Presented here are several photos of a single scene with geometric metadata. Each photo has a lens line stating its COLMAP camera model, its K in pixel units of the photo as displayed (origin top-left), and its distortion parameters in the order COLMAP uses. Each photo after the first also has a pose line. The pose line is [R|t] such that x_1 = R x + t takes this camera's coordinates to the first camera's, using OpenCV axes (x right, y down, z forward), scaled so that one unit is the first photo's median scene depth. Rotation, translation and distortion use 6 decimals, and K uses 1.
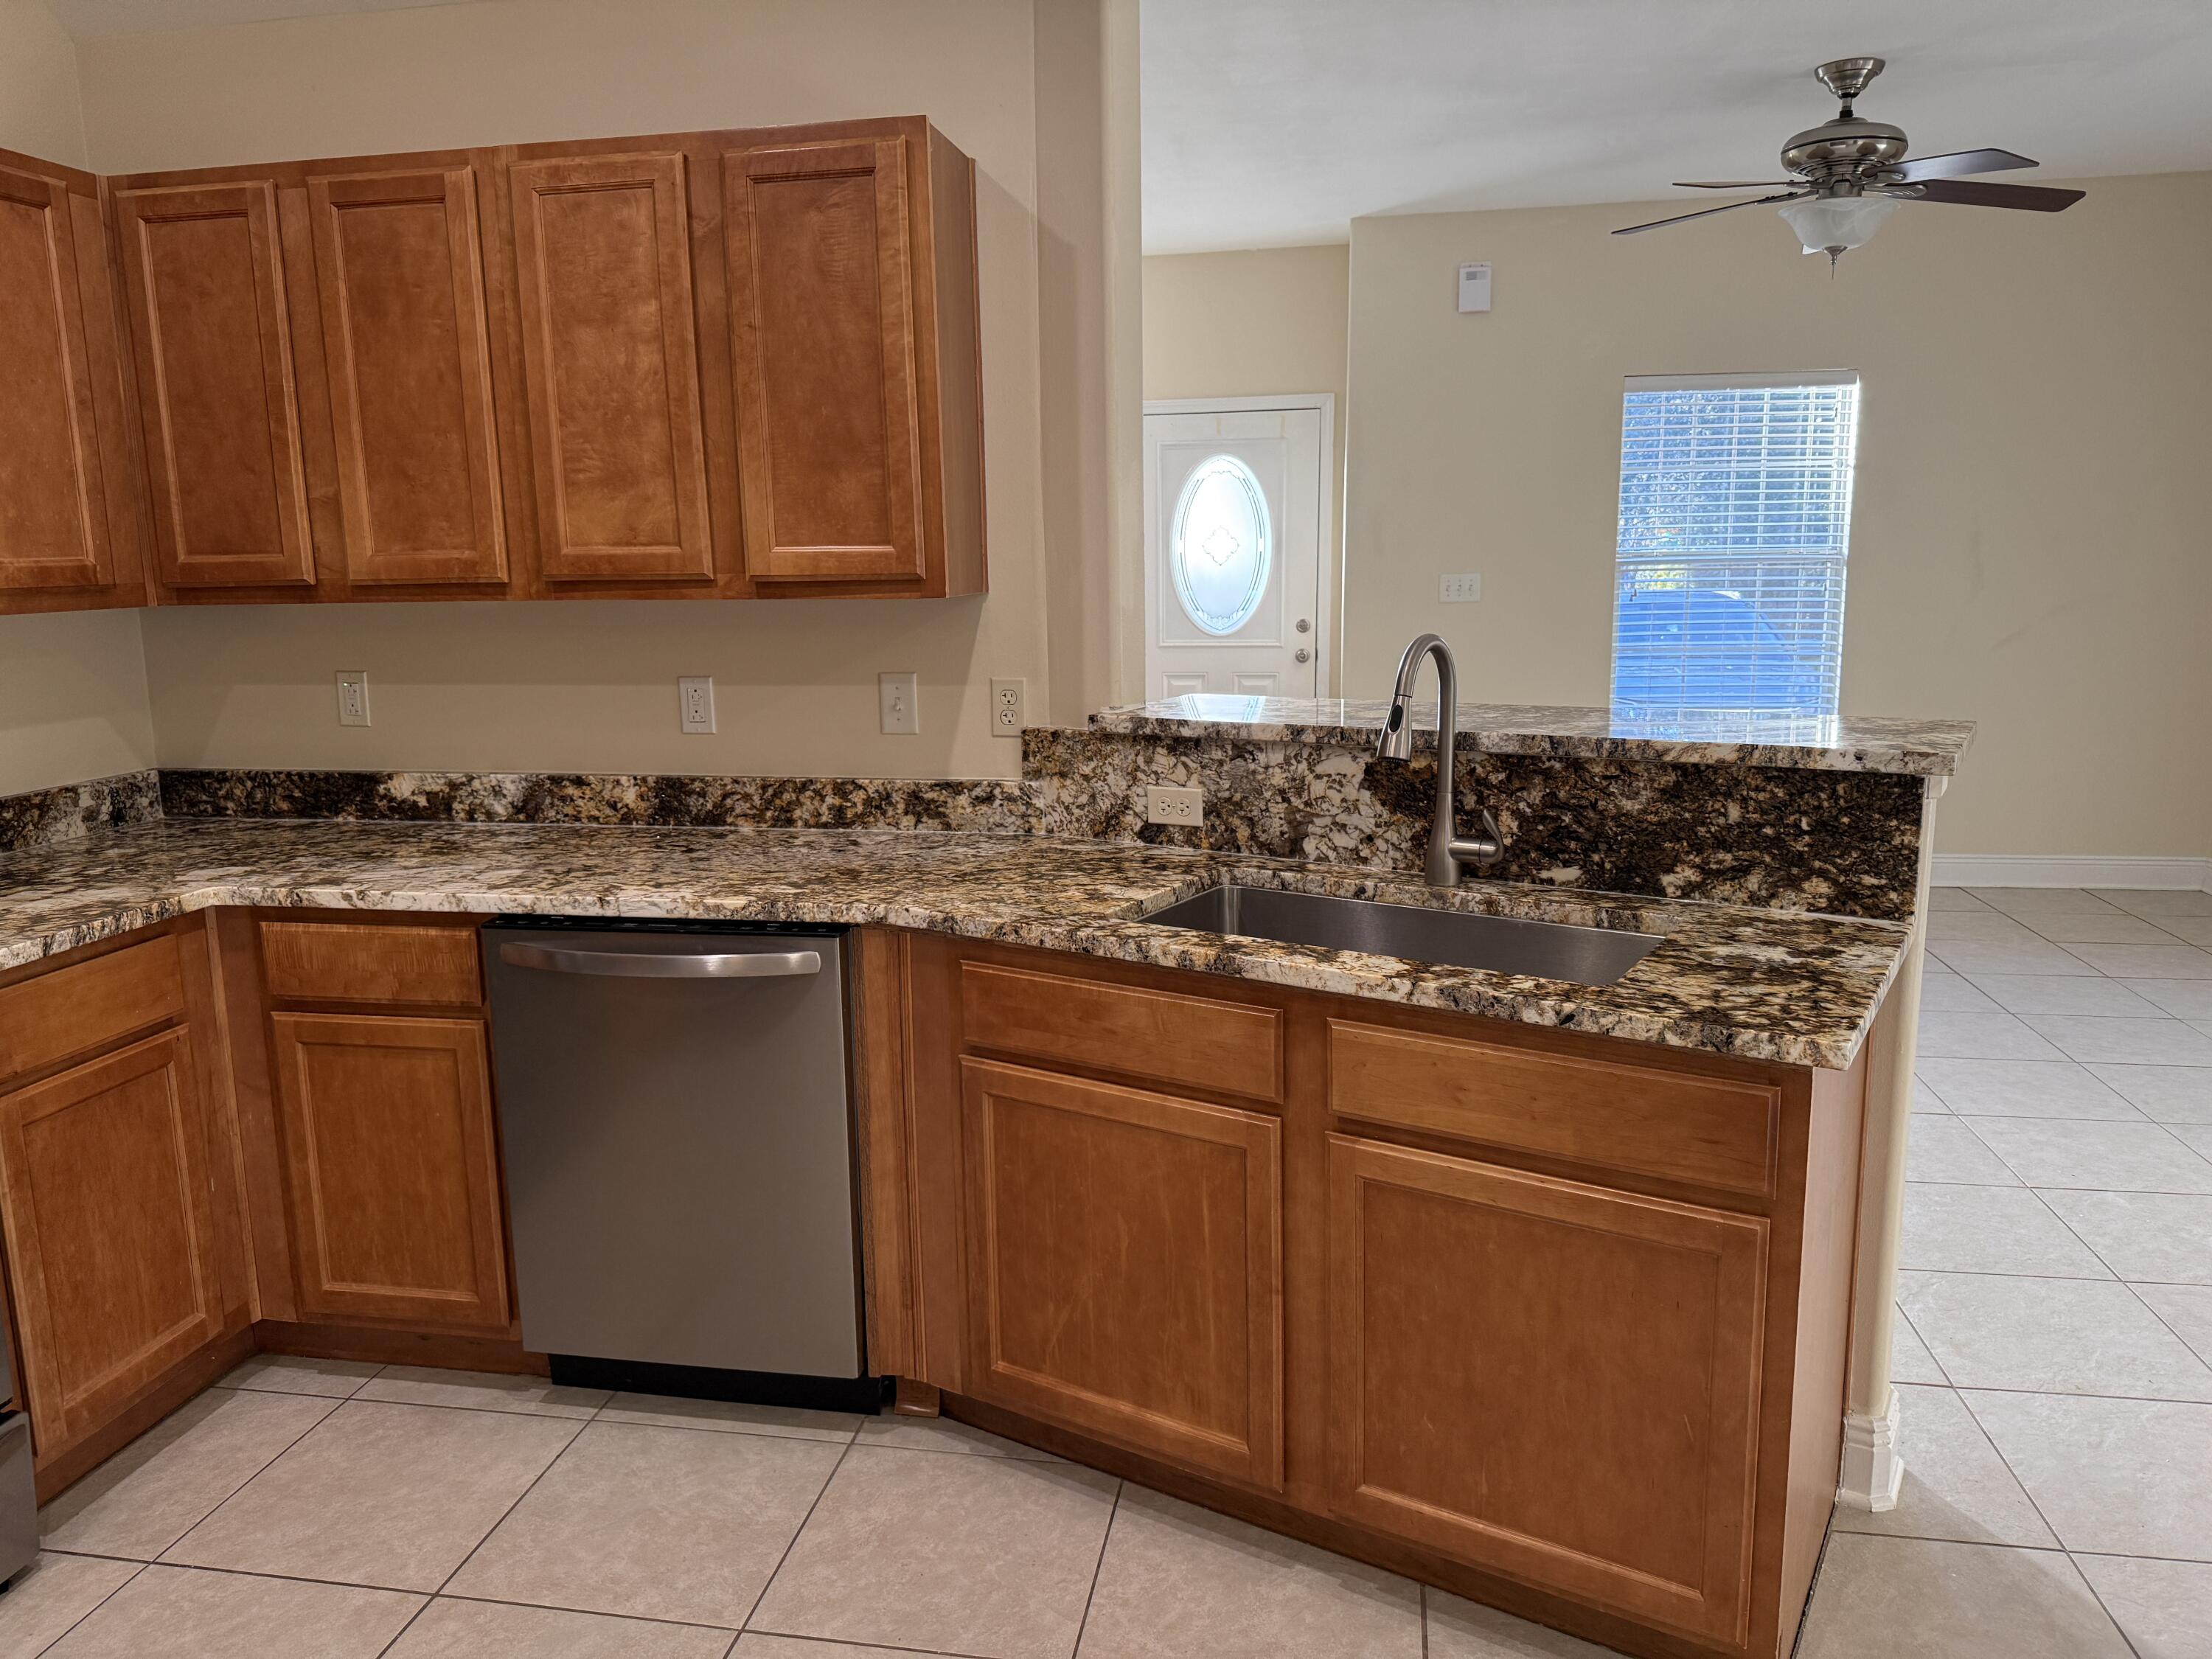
lens RADIAL K [[1542.2, 0, 1099.9], [0, 1542.2, 822.1], [0, 0, 1]] dist [0.065575, -0.105690]
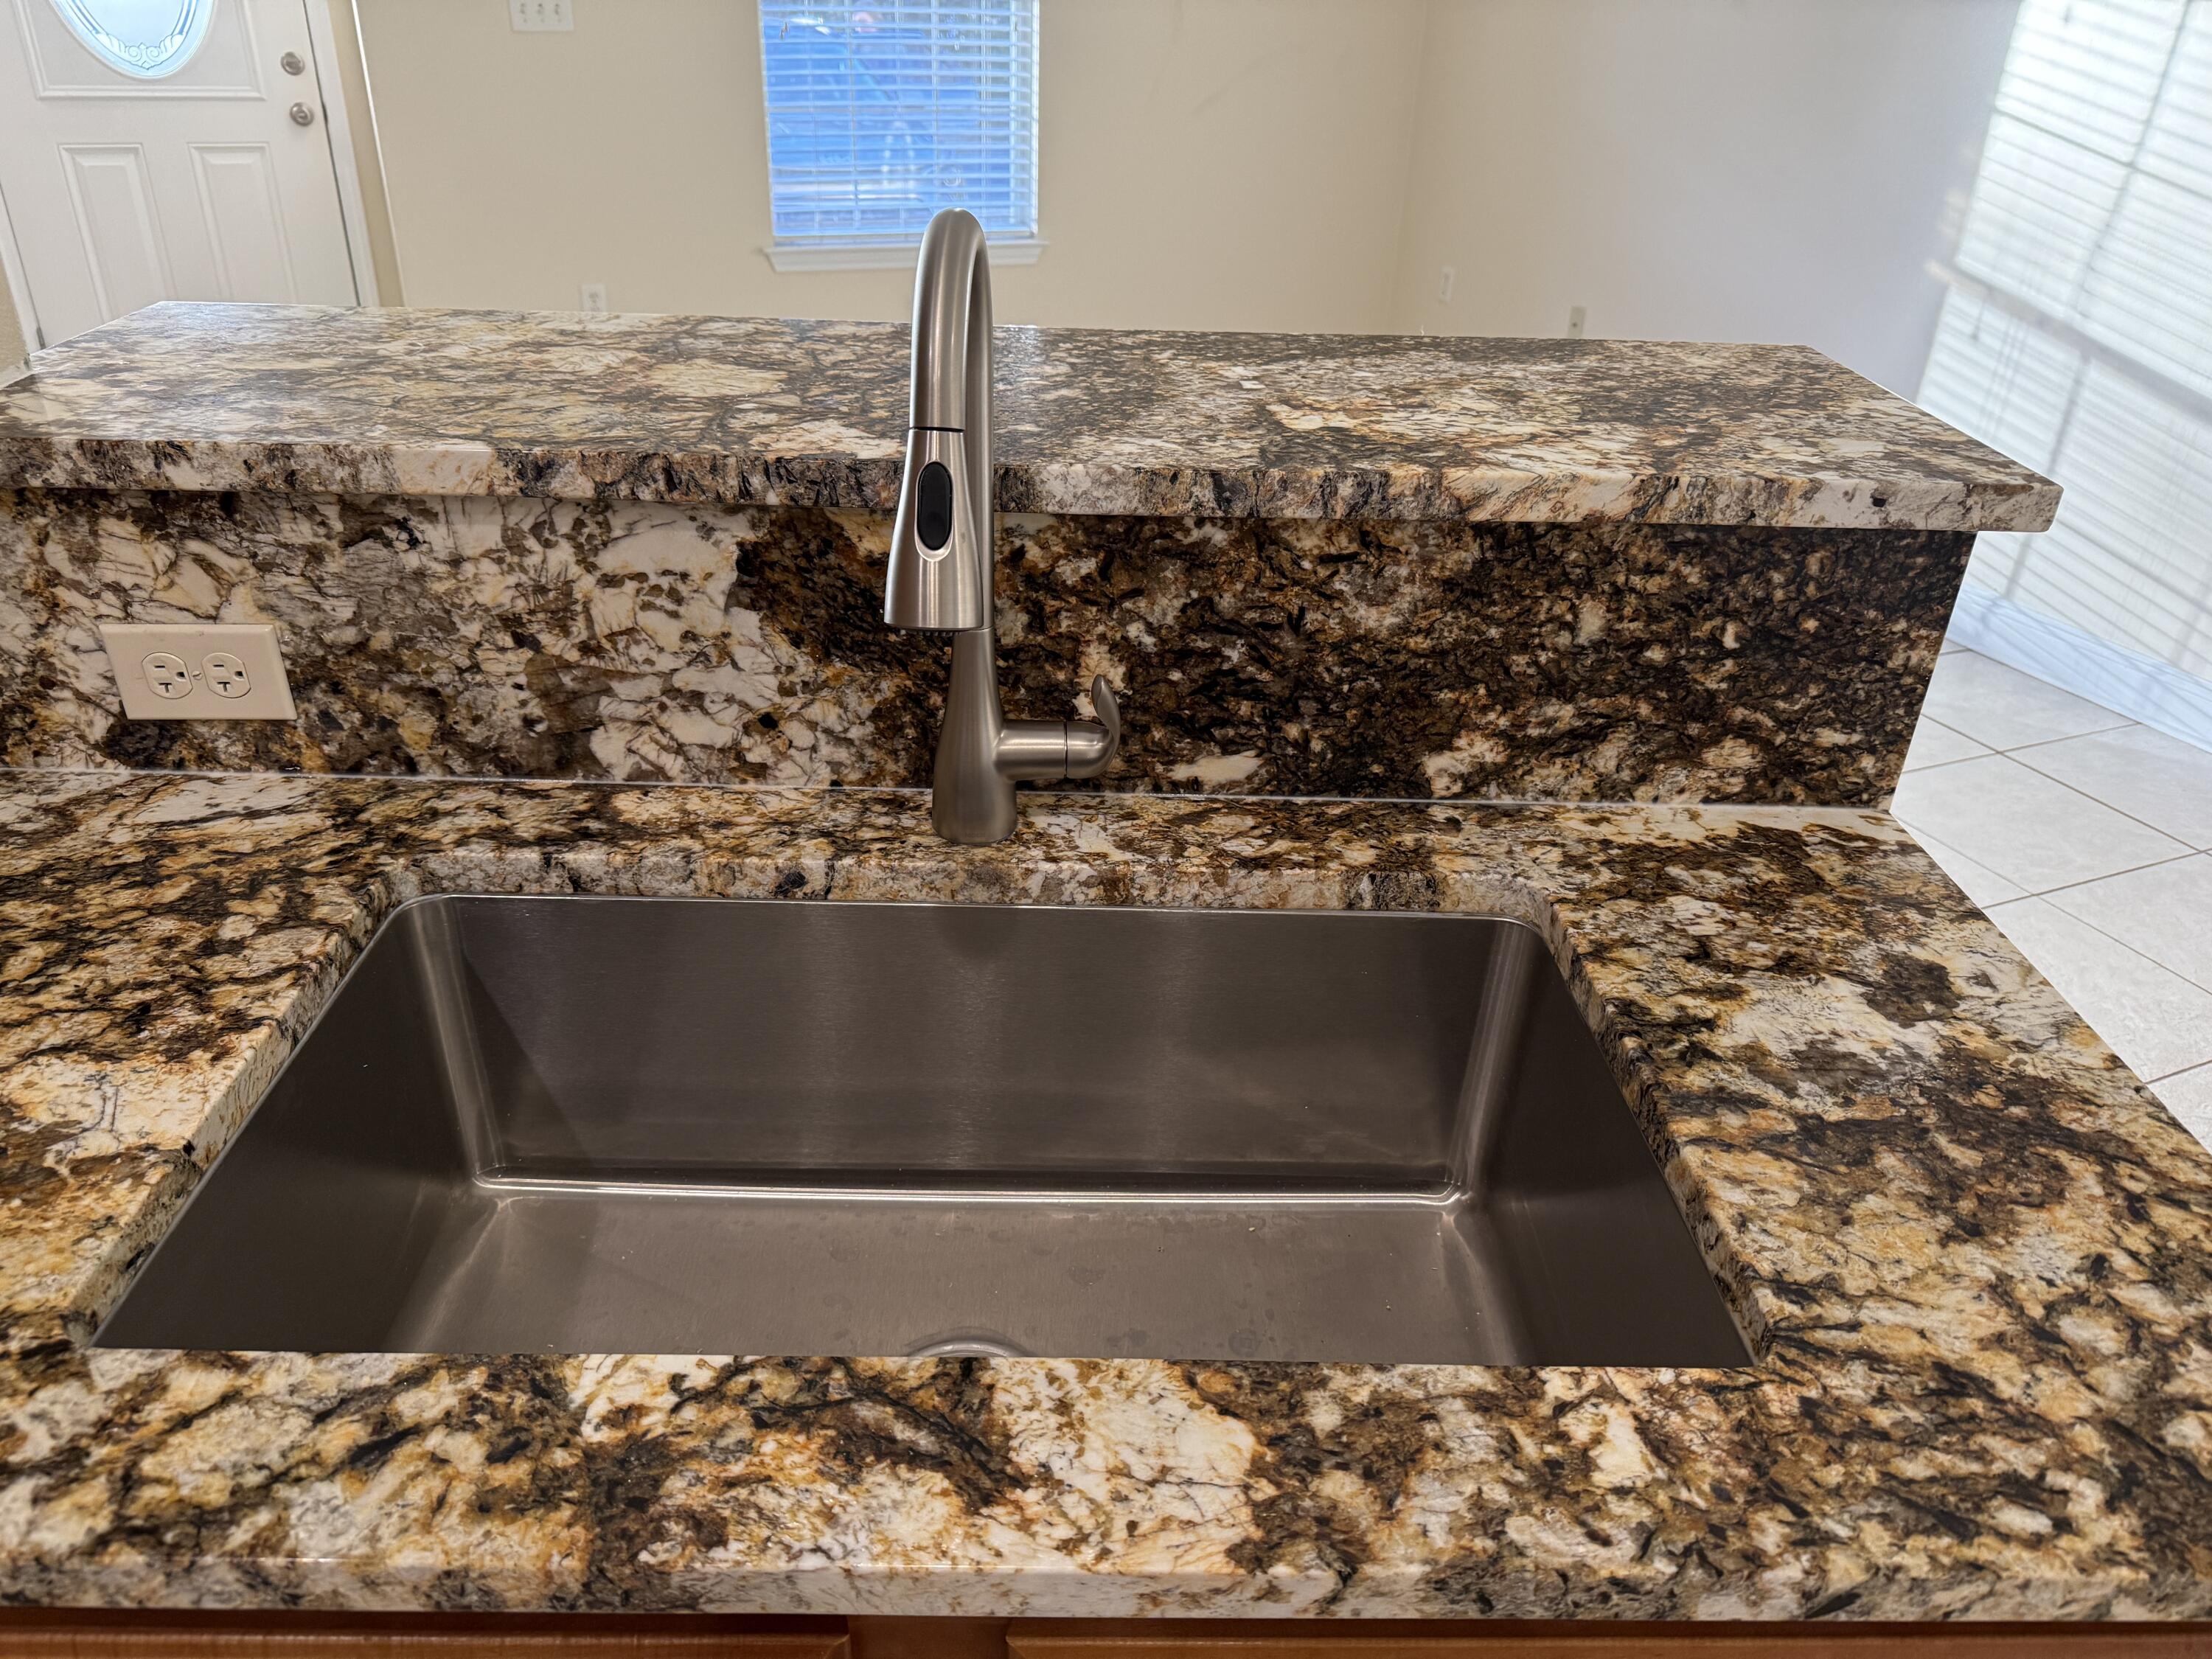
lens RADIAL K [[1555.3, 0, 1103.3], [0, 1555.3, 833.0], [0, 0, 1]] dist [0.168435, -0.276723]
pose [[0.836666, -0.221525, 0.500916, 0.026052], [0.046842, 0.940148, 0.337532, -0.079357], [-0.545707, -0.258937, 0.796966, 0.486235]]
